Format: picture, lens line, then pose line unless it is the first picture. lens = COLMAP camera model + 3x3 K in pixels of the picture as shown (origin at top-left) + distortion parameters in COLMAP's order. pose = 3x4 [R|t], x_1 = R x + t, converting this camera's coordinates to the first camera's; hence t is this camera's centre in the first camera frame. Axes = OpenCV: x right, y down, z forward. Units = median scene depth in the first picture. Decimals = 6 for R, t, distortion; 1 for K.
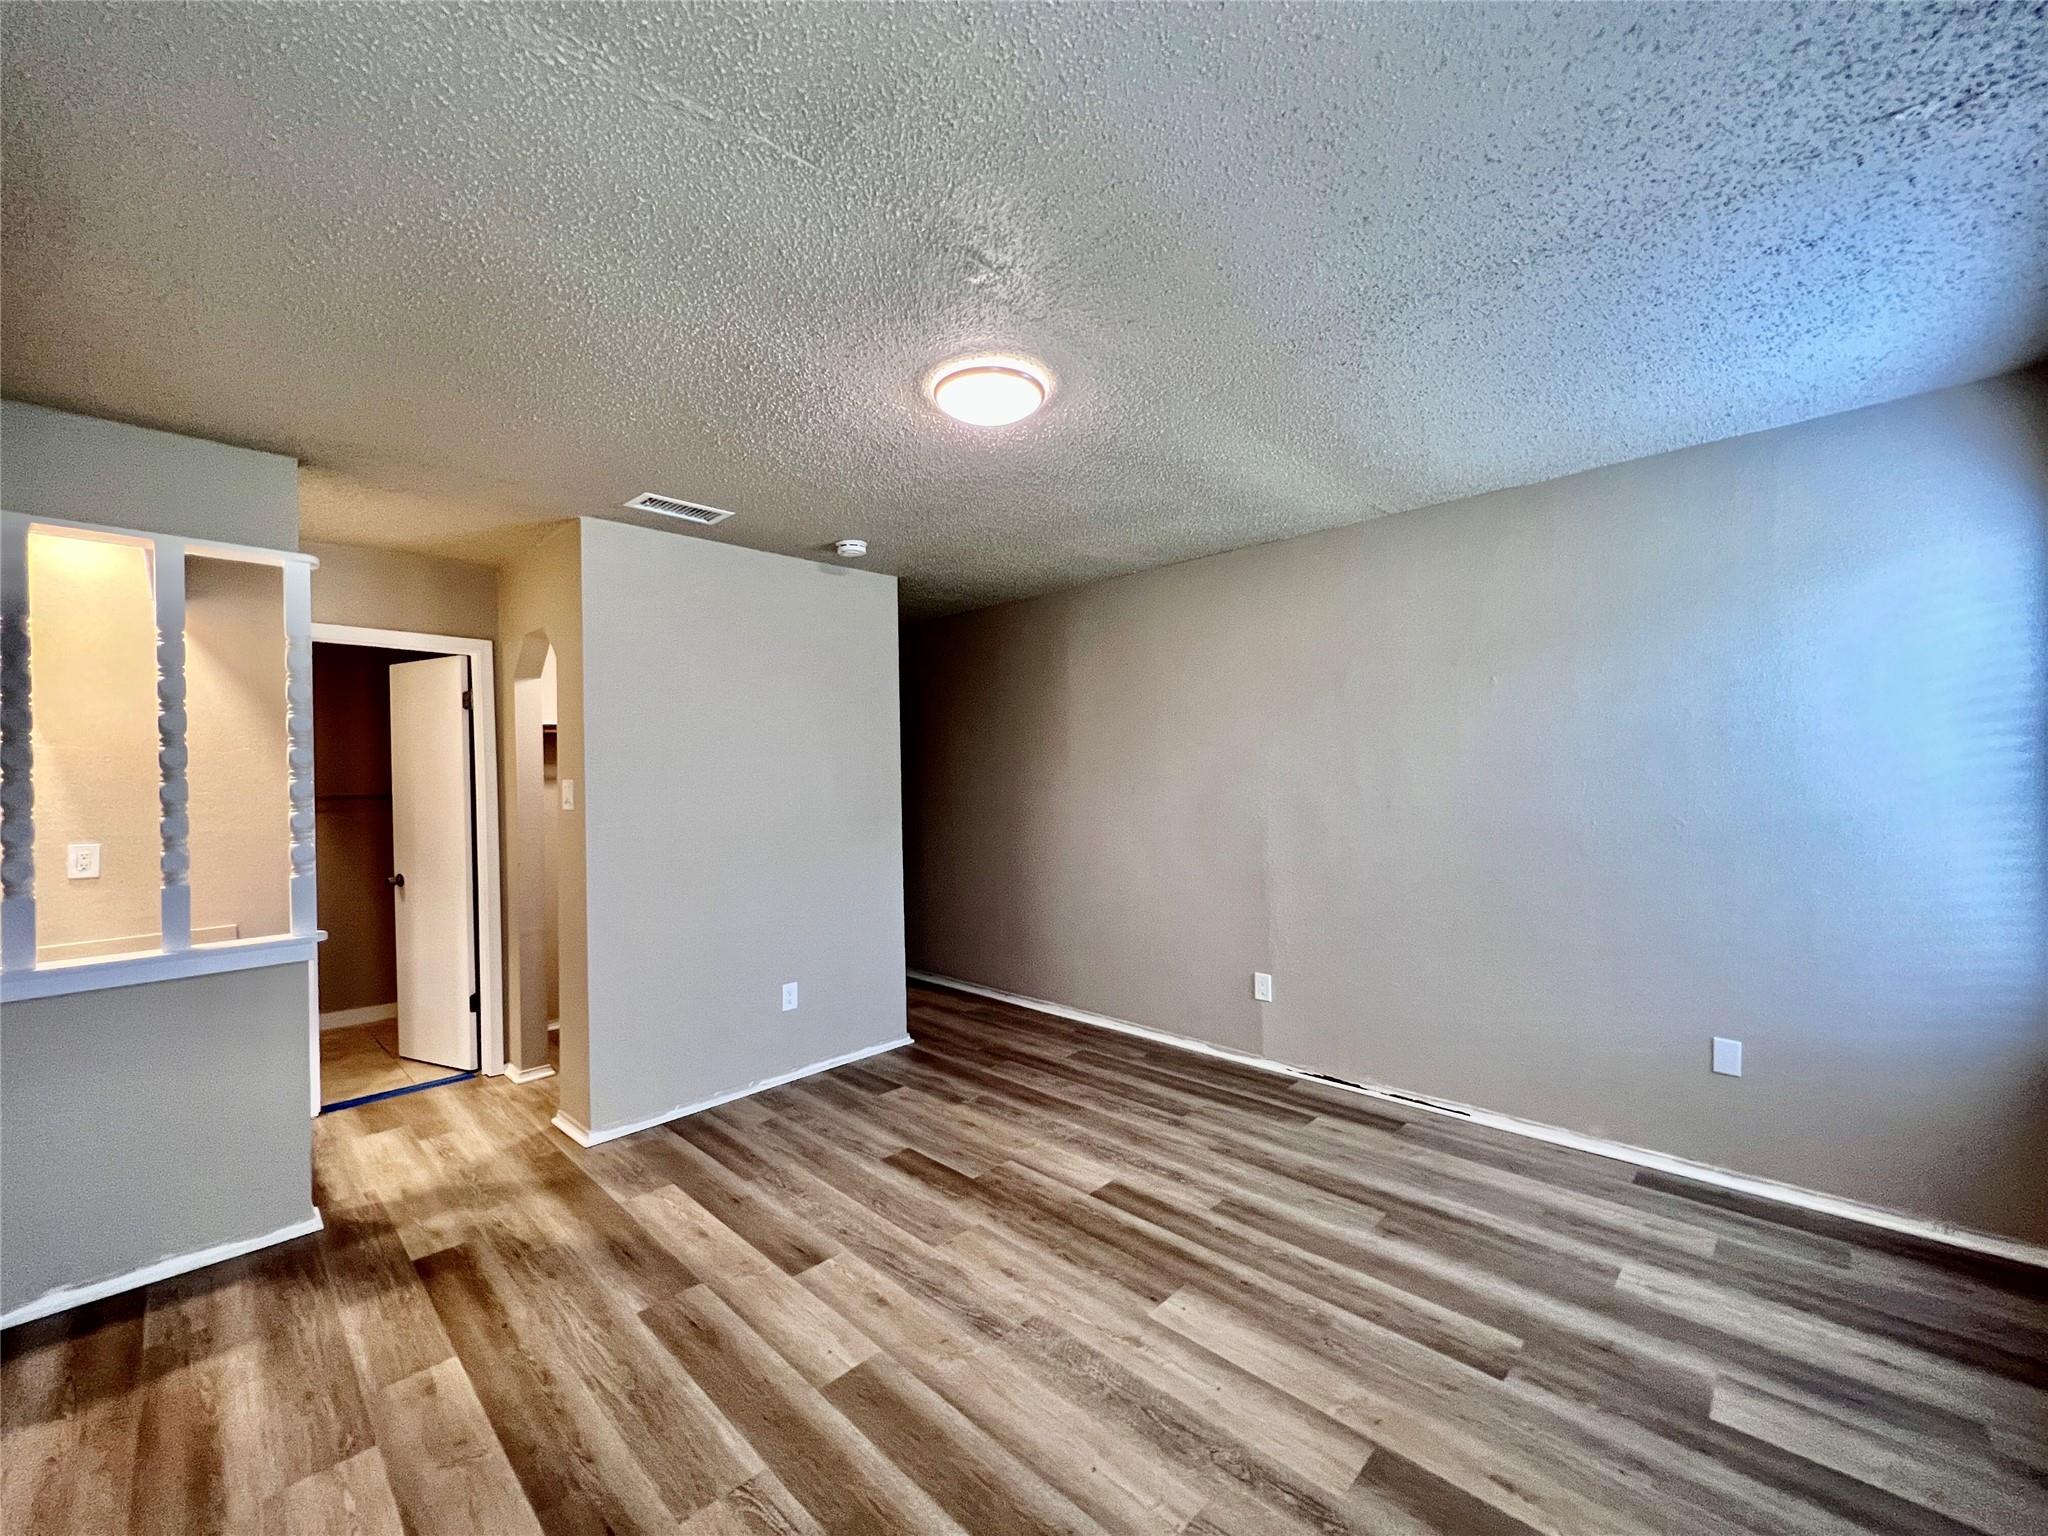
lens RADIAL K [[824.8, 0, 1024.2], [0, 824.8, 775.8], [0, 0, 1]] dist [-0.003851, 0.000422]
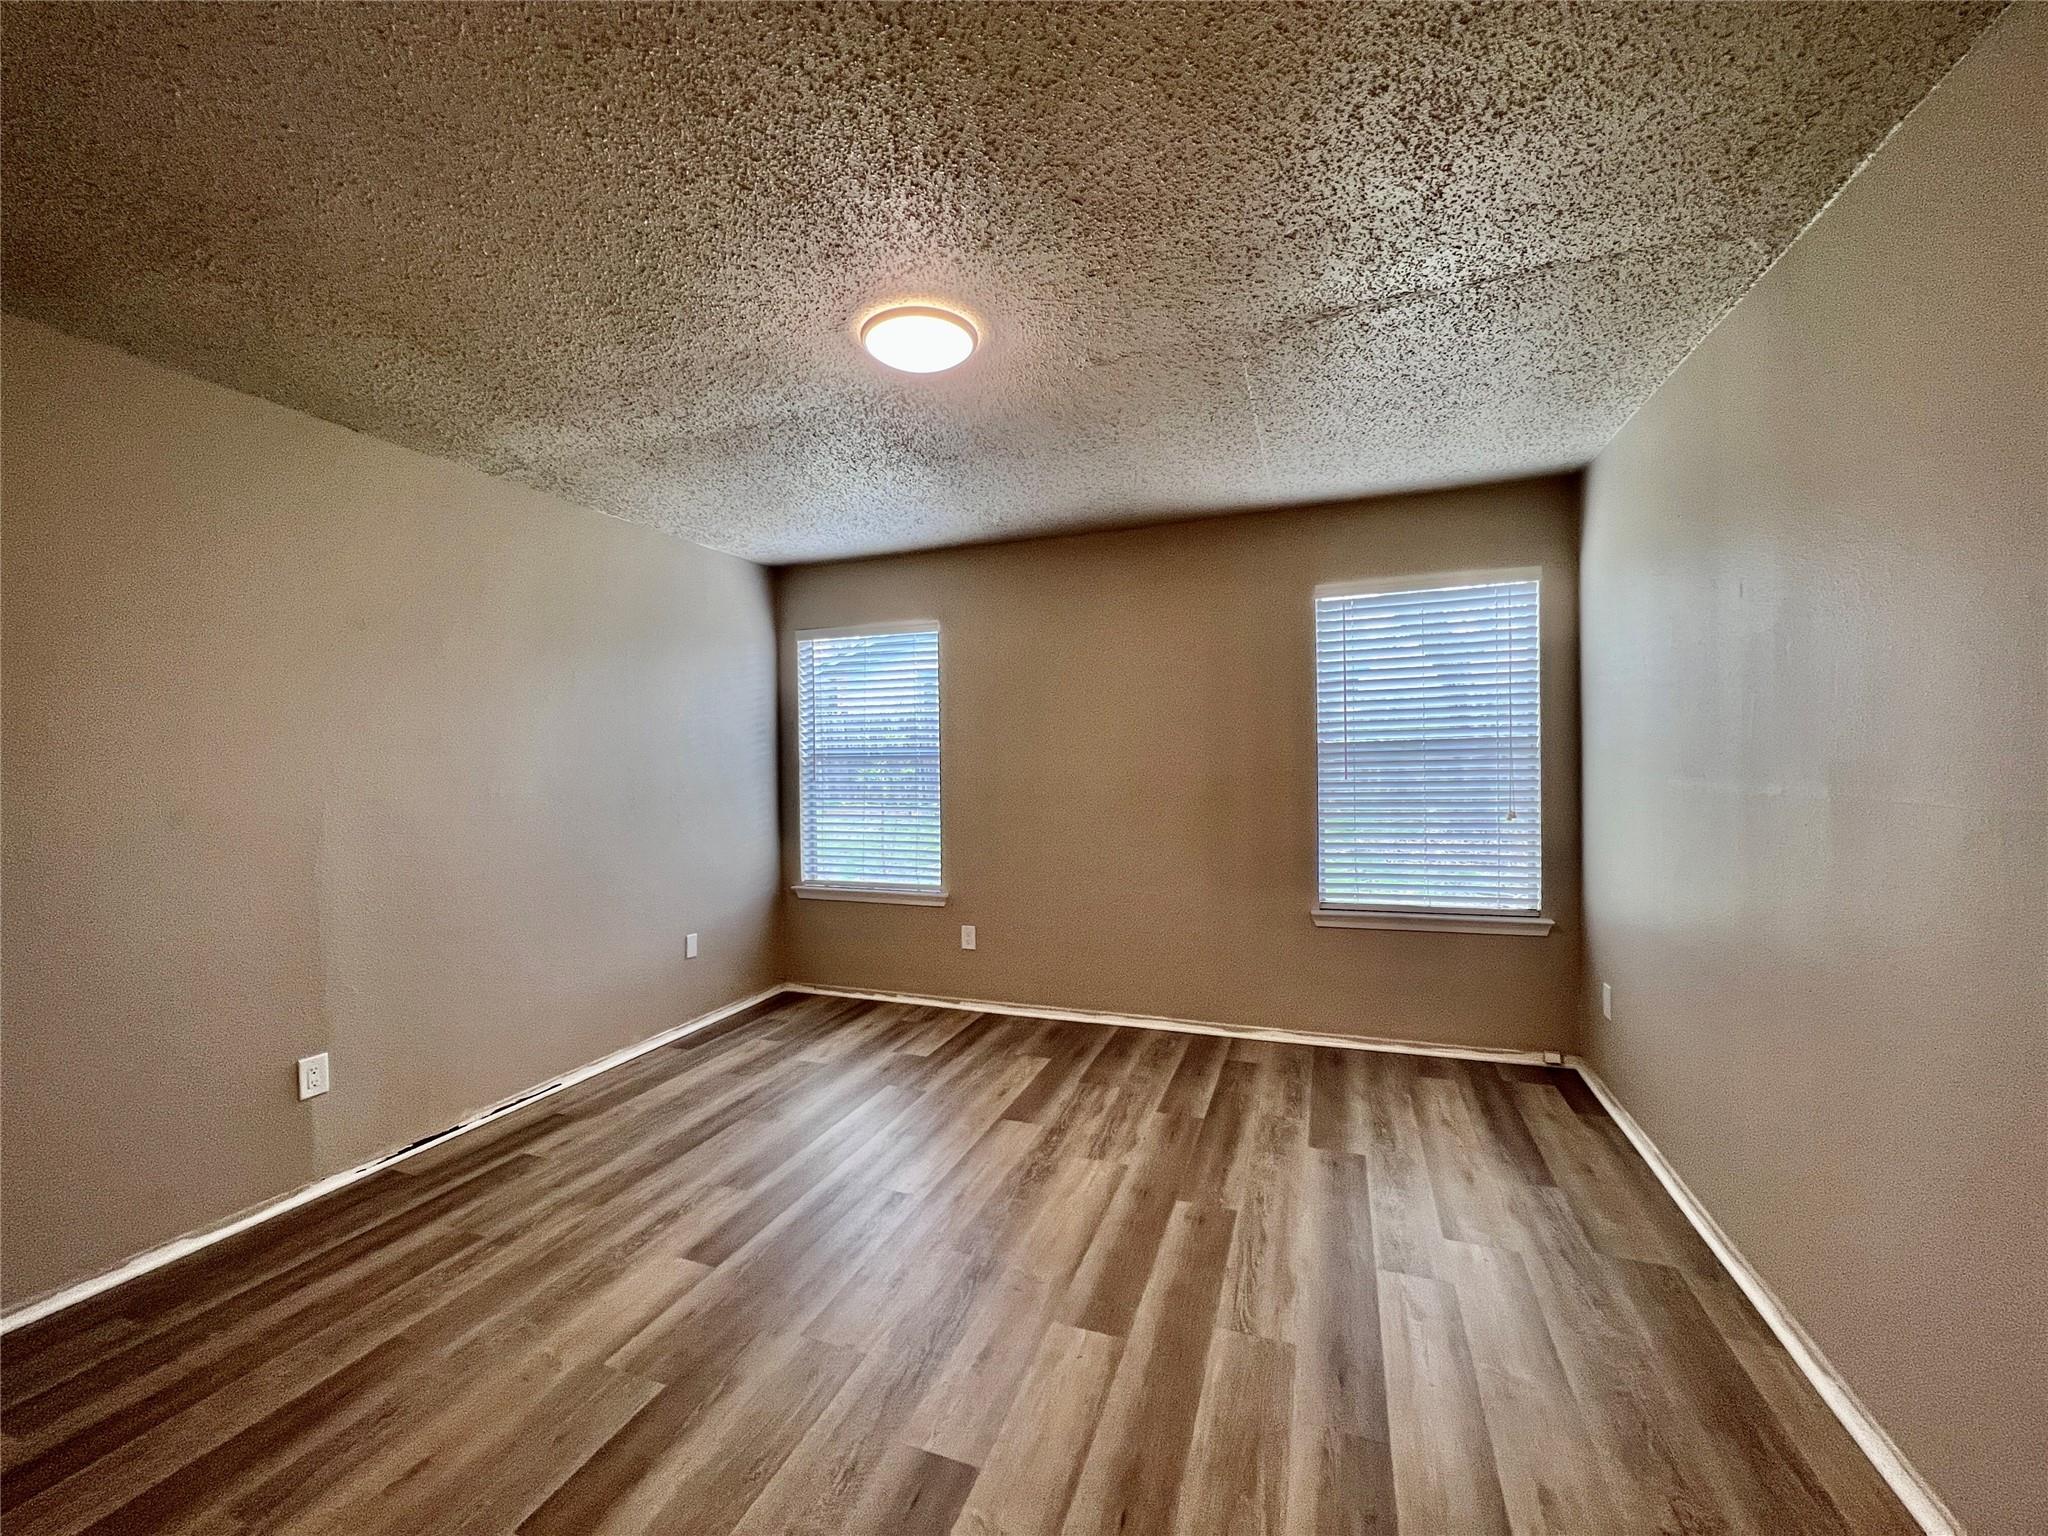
lens RADIAL K [[824.8, 0, 1021.1], [0, 824.8, 766.3], [0, 0, 1]] dist [-0.003851, 0.000422]
pose [[-0.404833, 0.014927, 0.914269, -0.737020], [0.025605, 0.999660, -0.004983, 0.032932], [-0.914032, 0.021392, -0.405077, 0.988107]]
